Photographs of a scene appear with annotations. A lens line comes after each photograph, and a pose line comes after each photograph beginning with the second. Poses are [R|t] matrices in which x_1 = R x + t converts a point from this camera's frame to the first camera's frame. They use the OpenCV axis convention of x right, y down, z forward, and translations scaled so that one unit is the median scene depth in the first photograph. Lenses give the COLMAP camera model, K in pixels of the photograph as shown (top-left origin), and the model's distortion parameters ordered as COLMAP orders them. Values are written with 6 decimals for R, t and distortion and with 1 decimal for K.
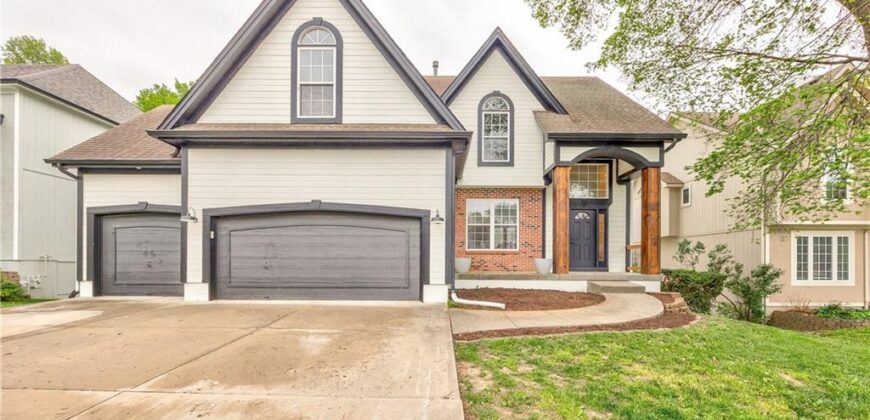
lens RADIAL K [[356.2, 0, 434.9], [0, 356.2, 274.0], [0, 0, 1]] dist [-0.000361, 0.000087]
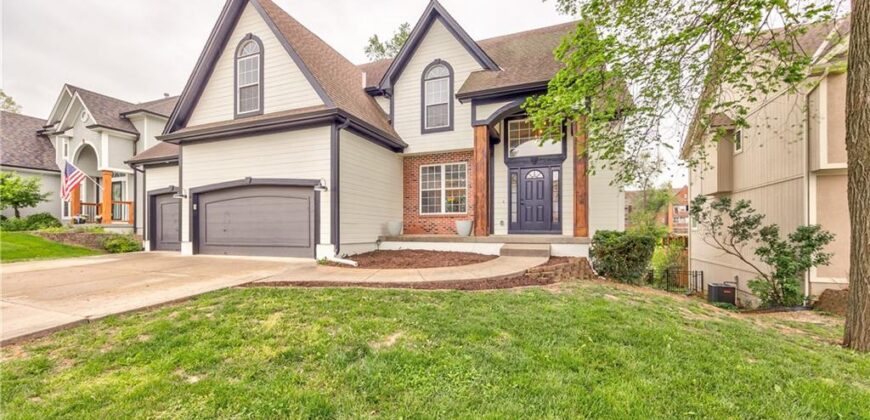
lens RADIAL K [[346.9, 0, 433.3], [0, 346.9, 238.7], [0, 0, 1]] dist [-0.000437, 0.000093]
pose [[0.931307, 0.003165, -0.364221, 0.535275], [-0.006193, 0.999955, -0.007146, 0.012548], [0.364182, 0.008911, 0.931285, 0.067190]]
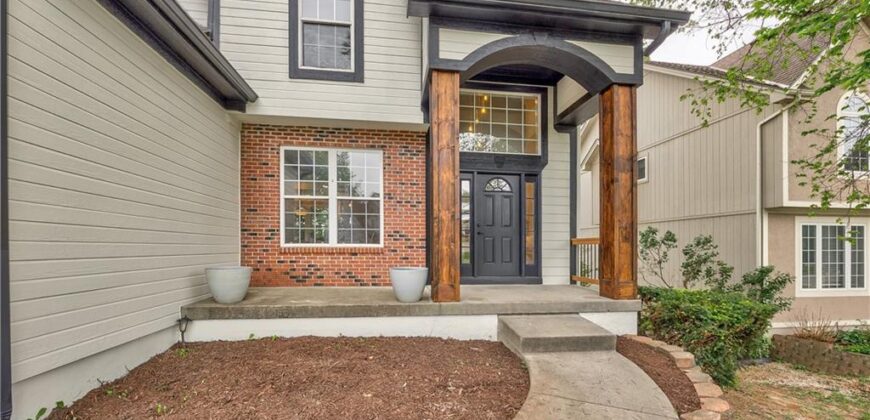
lens RADIAL K [[350.5, 0, 436.7], [0, 350.5, 254.5], [0, 0, 1]] dist [-0.006433, -0.000134]
pose [[0.989535, -0.003163, 0.144260, 0.256030], [0.003965, 0.999978, -0.005269, -0.054840], [-0.144240, 0.005786, 0.989526, 0.501233]]
